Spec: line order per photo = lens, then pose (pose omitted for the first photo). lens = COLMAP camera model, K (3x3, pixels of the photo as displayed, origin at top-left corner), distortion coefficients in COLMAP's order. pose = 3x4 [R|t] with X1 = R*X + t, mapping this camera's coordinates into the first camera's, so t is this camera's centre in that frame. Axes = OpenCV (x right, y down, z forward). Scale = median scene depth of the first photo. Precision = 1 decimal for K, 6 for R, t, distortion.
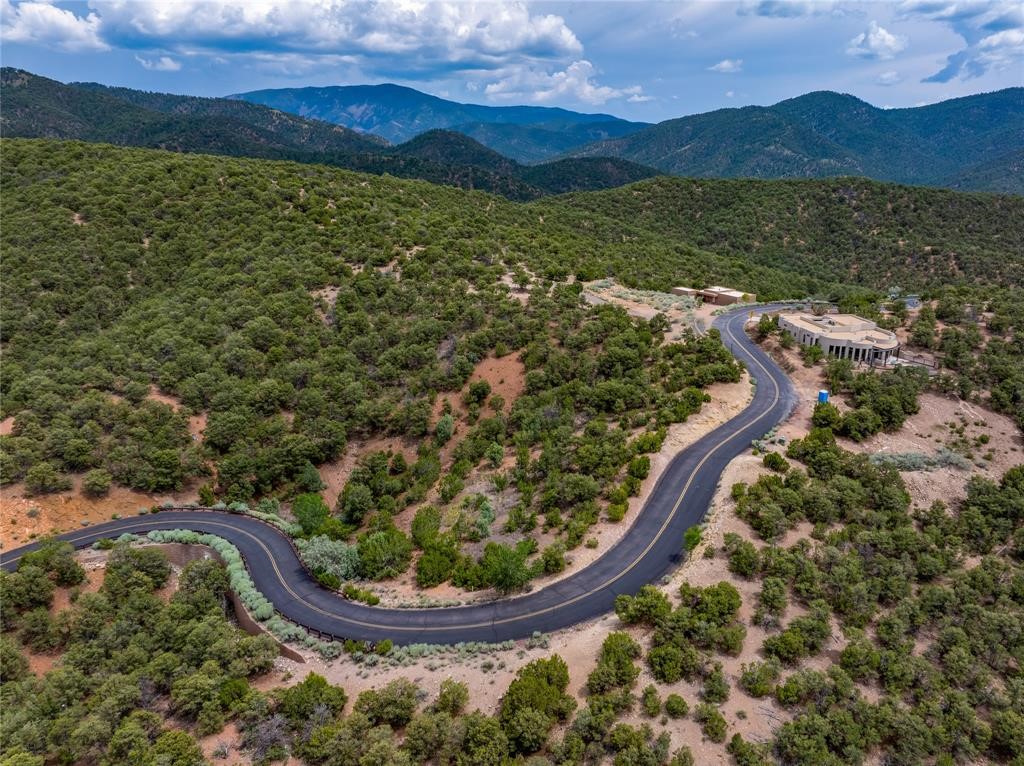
lens RADIAL K [[720.5, 0, 512.0], [0, 720.5, 383.0], [0, 0, 1]] dist [-0.068447, 0.033038]
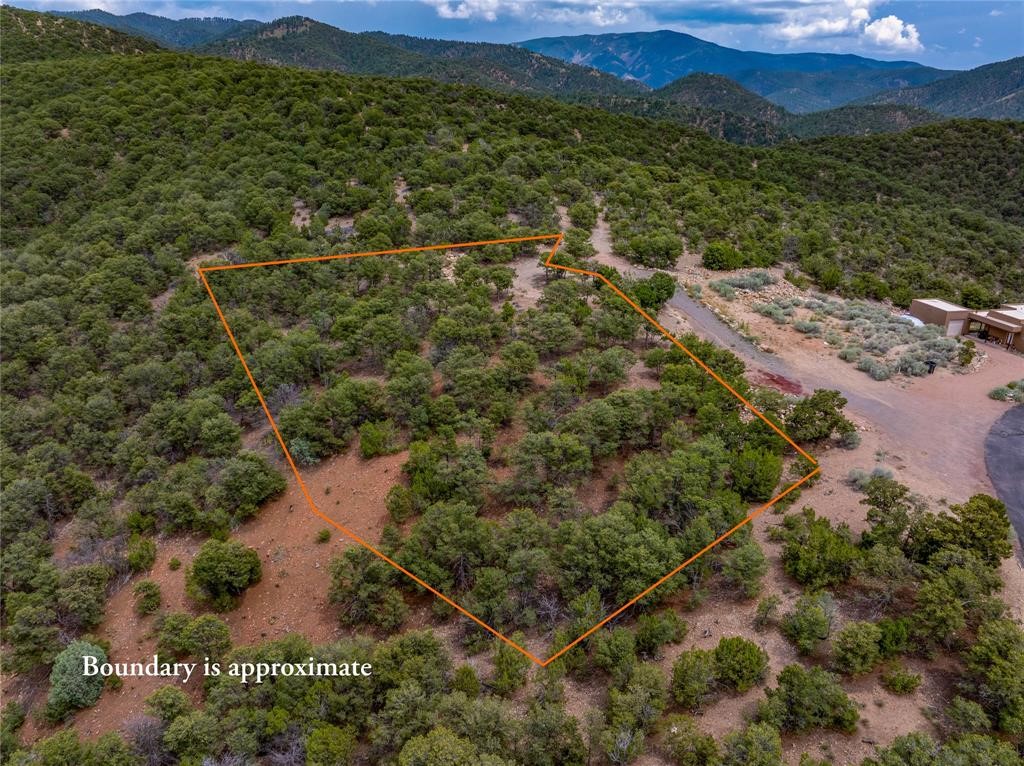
lens RADIAL K [[720.5, 0, 512.0], [0, 720.5, 383.0], [0, 0, 1]] dist [-0.068447, 0.033038]
pose [[0.937209, 0.125681, -0.325335, 0.063743], [-0.105374, 0.991259, 0.079379, -0.041011], [0.332468, -0.040112, 0.942261, 0.225741]]
